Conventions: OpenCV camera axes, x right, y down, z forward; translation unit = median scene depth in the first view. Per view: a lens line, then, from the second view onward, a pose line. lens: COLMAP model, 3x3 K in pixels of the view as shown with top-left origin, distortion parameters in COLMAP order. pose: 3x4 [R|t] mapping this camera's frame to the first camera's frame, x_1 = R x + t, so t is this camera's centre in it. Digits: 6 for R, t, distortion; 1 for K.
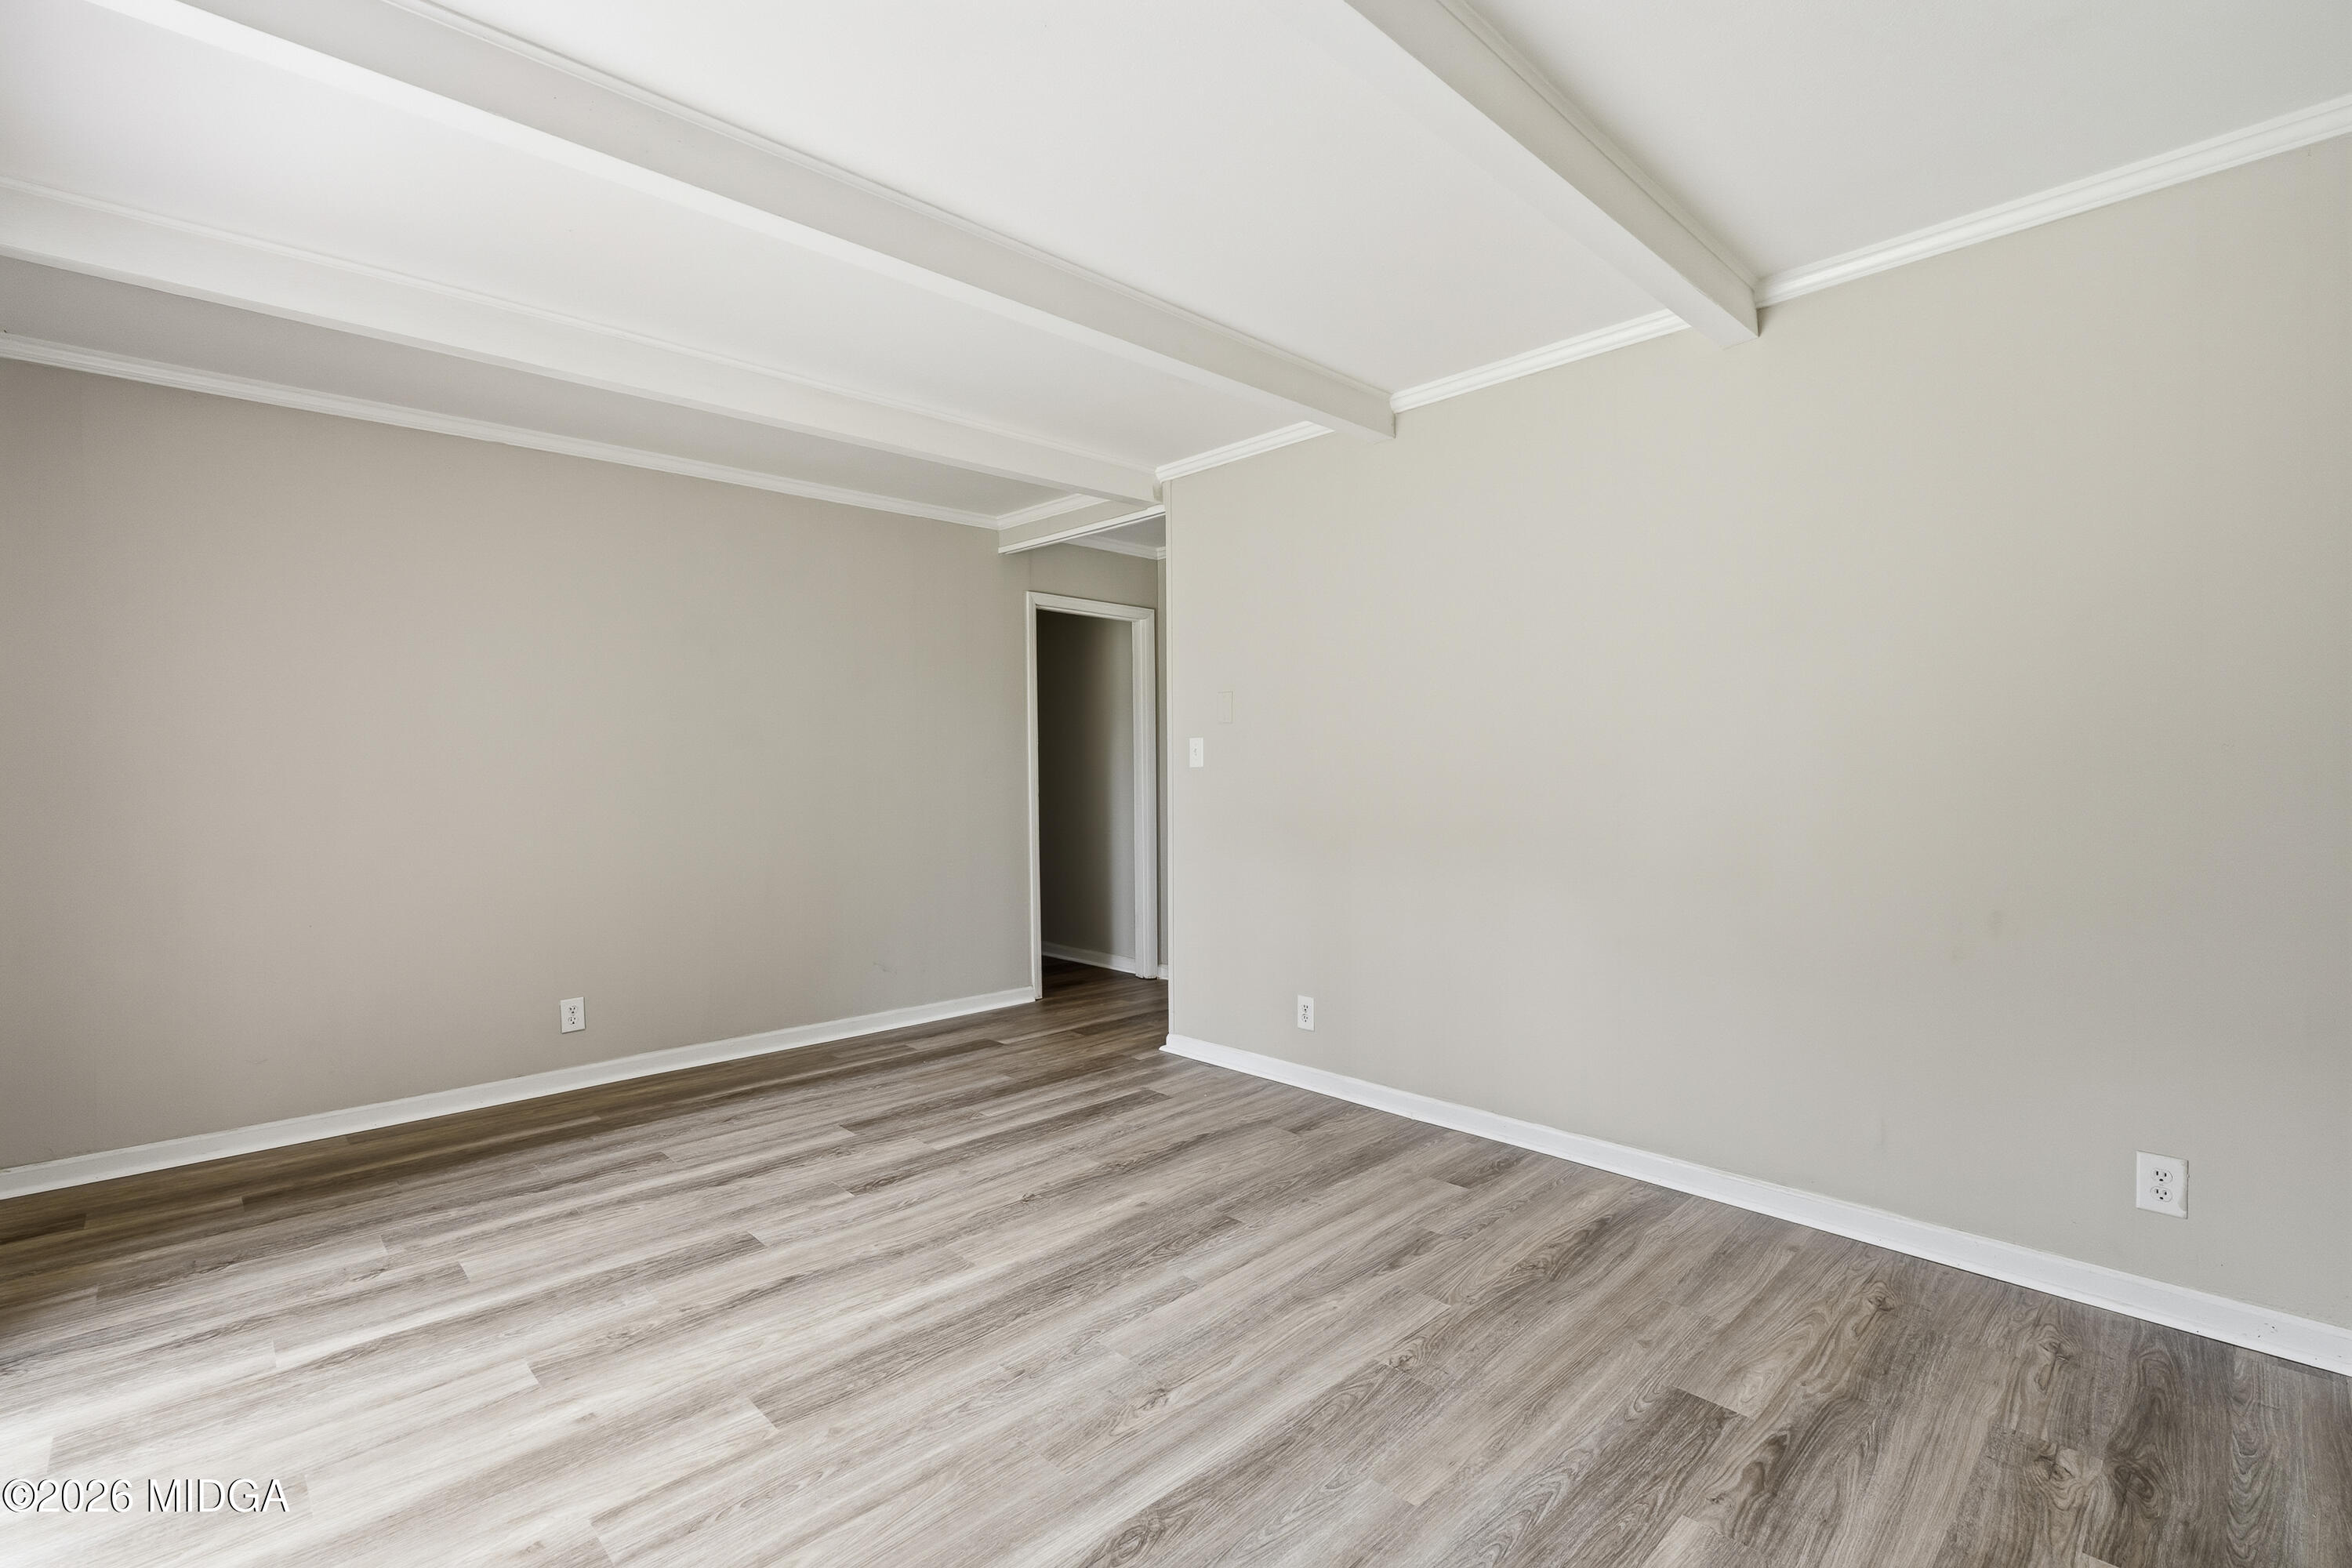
lens RADIAL K [[1053.6, 0, 1169.9], [0, 1053.6, 786.6], [0, 0, 1]] dist [-0.006939, 0.000611]
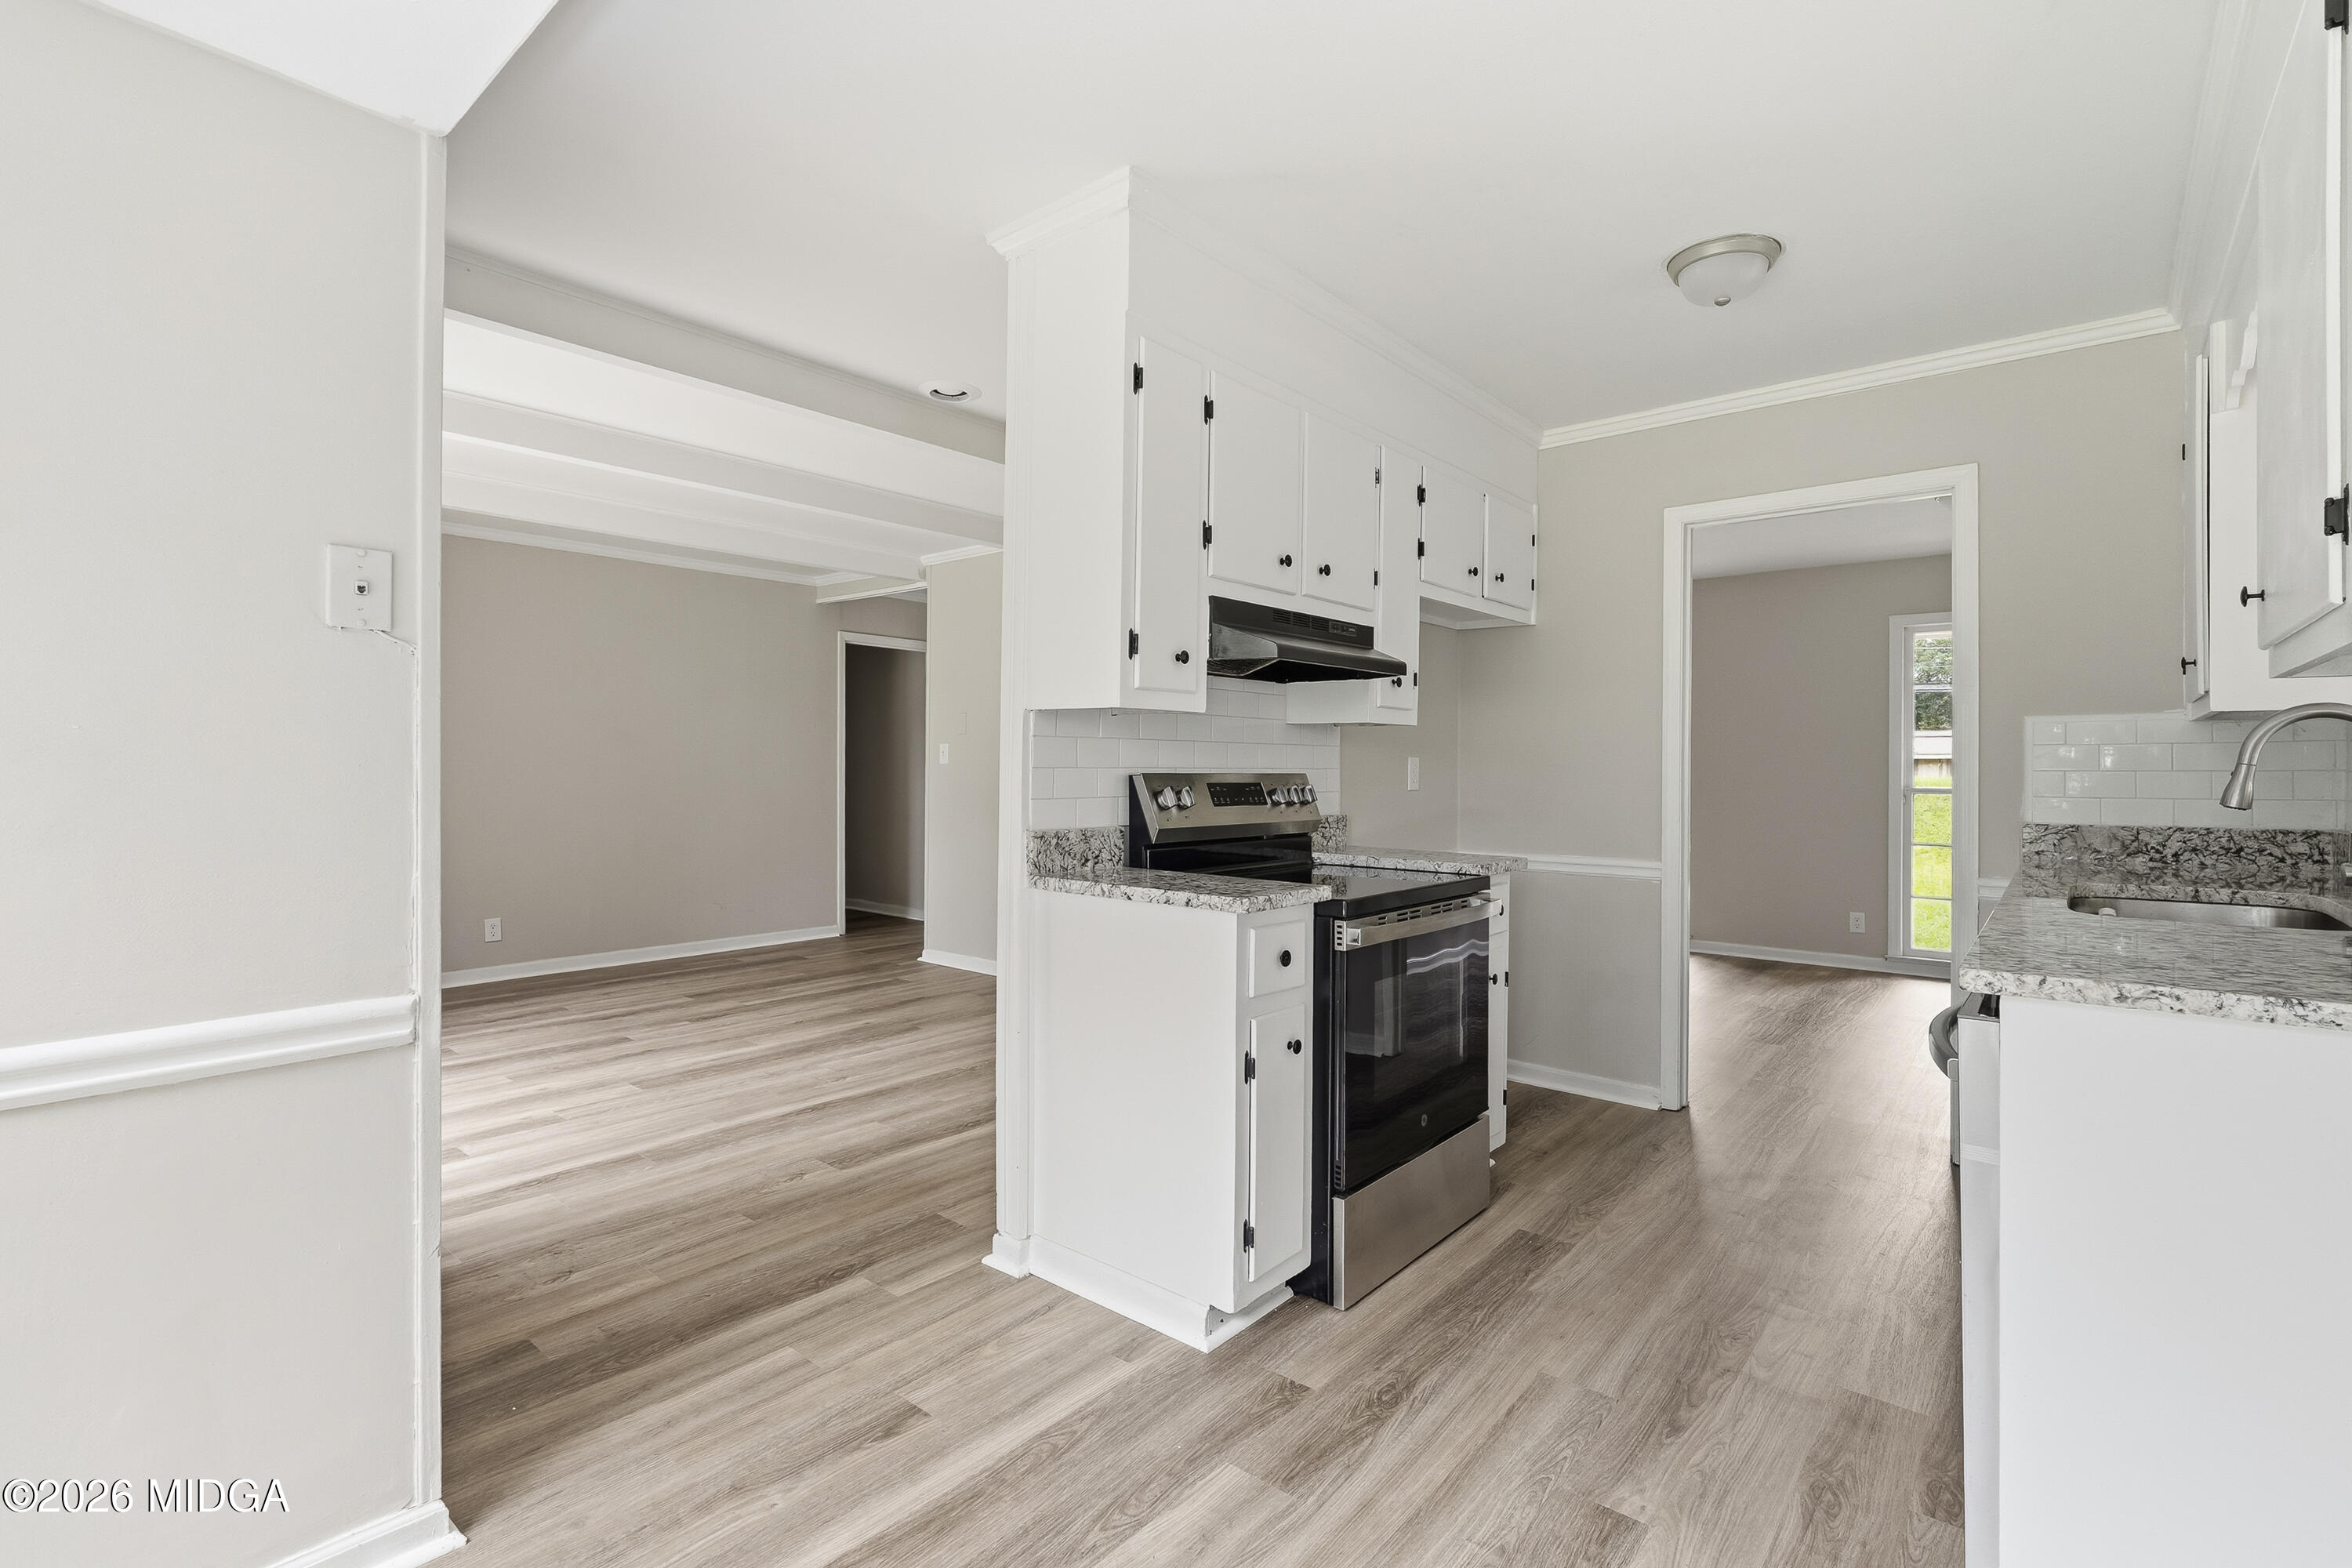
lens RADIAL K [[1053.6, 0, 1156.1], [0, 1053.6, 774.2], [0, 0, 1]] dist [-0.006939, 0.000611]
pose [[0.994697, 0.012385, 0.102105, 0.167479], [-0.011567, 0.999896, -0.008594, 0.004929], [-0.102200, 0.007367, 0.994737, -0.474272]]
